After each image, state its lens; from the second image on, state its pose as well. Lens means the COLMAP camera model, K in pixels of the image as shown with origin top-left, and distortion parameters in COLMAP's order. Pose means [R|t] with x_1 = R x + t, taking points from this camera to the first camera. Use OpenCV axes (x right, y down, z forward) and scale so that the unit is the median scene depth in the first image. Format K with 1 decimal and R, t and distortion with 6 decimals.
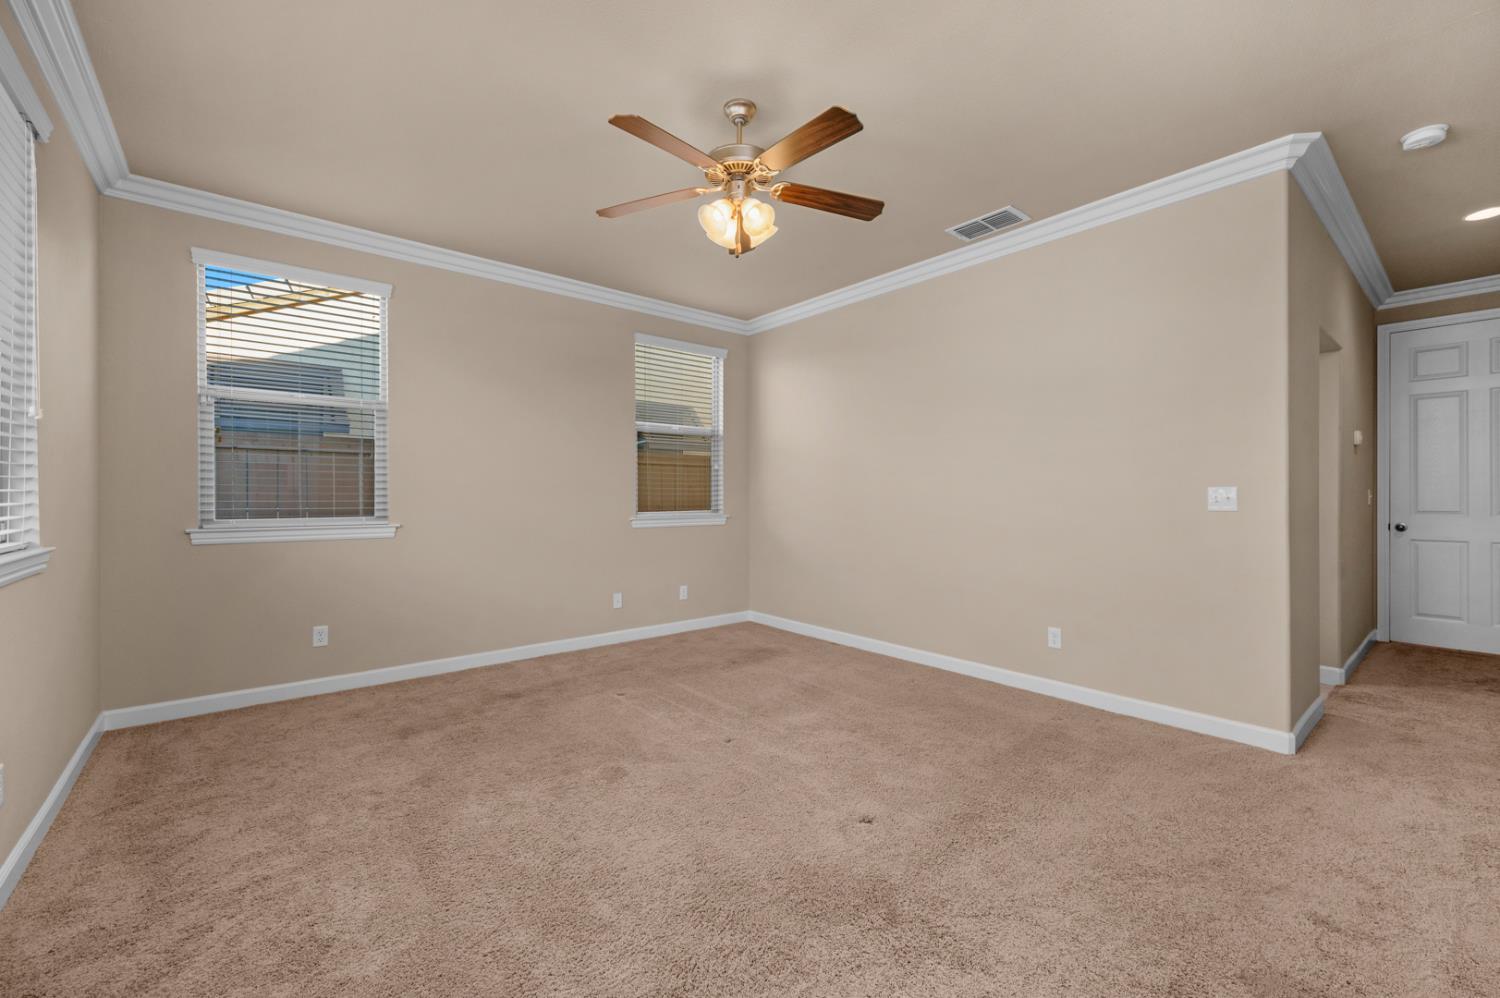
lens RADIAL K [[610.5, 0, 762.7], [0, 610.5, 492.9], [0, 0, 1]] dist [0.000512, -0.000333]
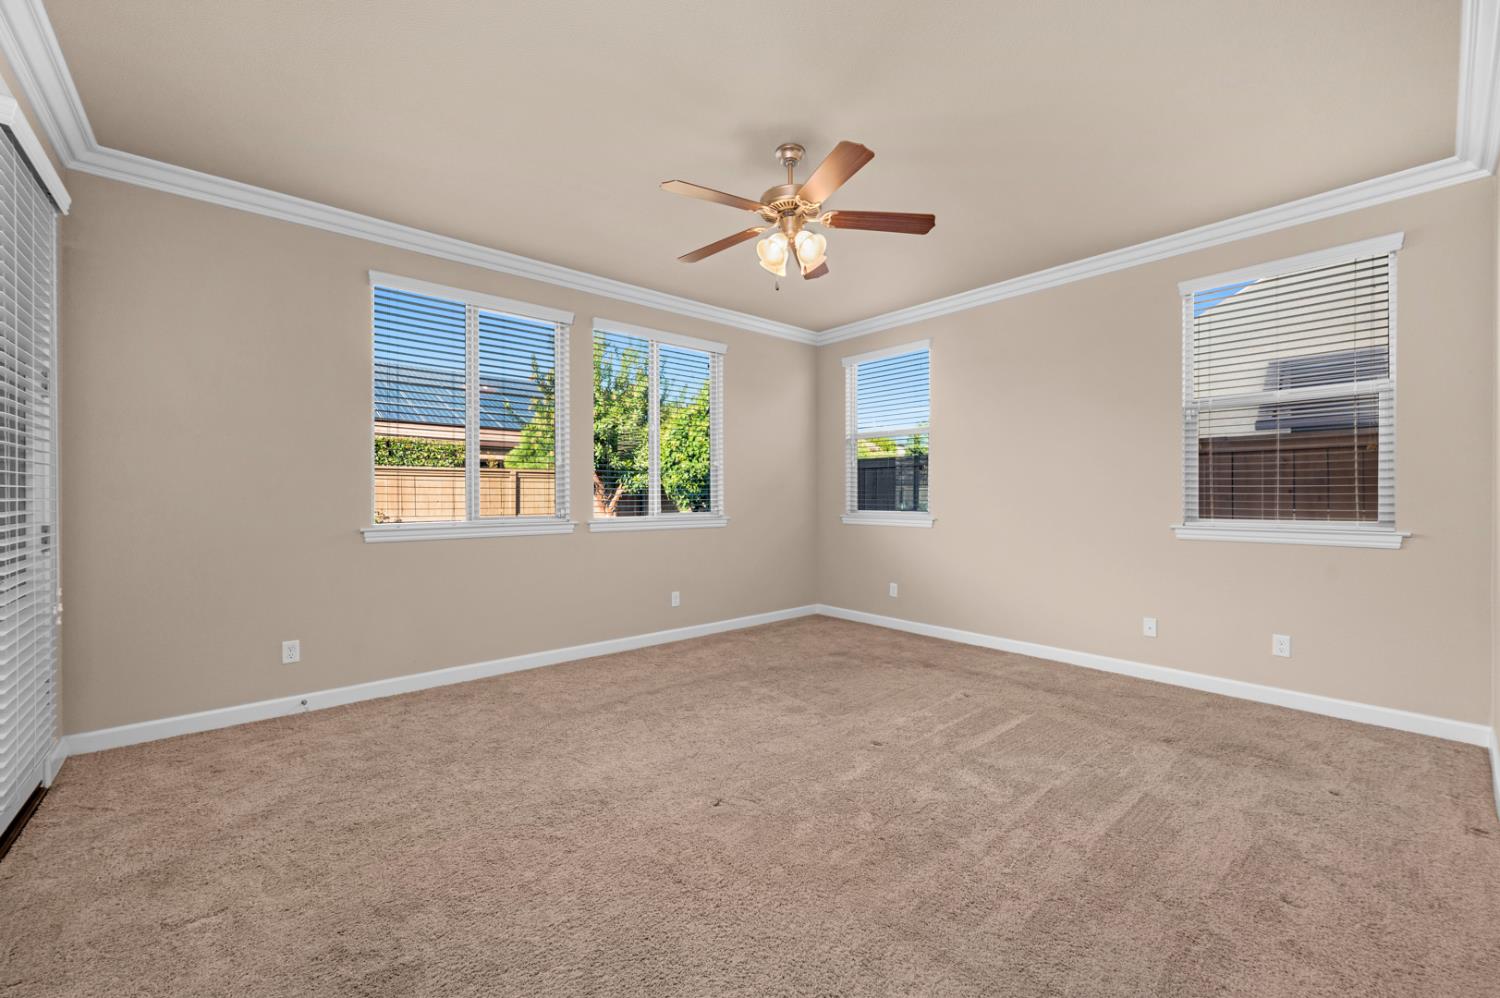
lens RADIAL K [[610.5, 0, 762.7], [0, 610.5, 492.9], [0, 0, 1]] dist [0.000512, -0.000333]
pose [[0.017676, -0.005964, -0.999826, 0.755342], [0.005297, 0.999969, -0.005871, 0.002971], [0.999830, -0.005192, 0.017707, 0.644928]]
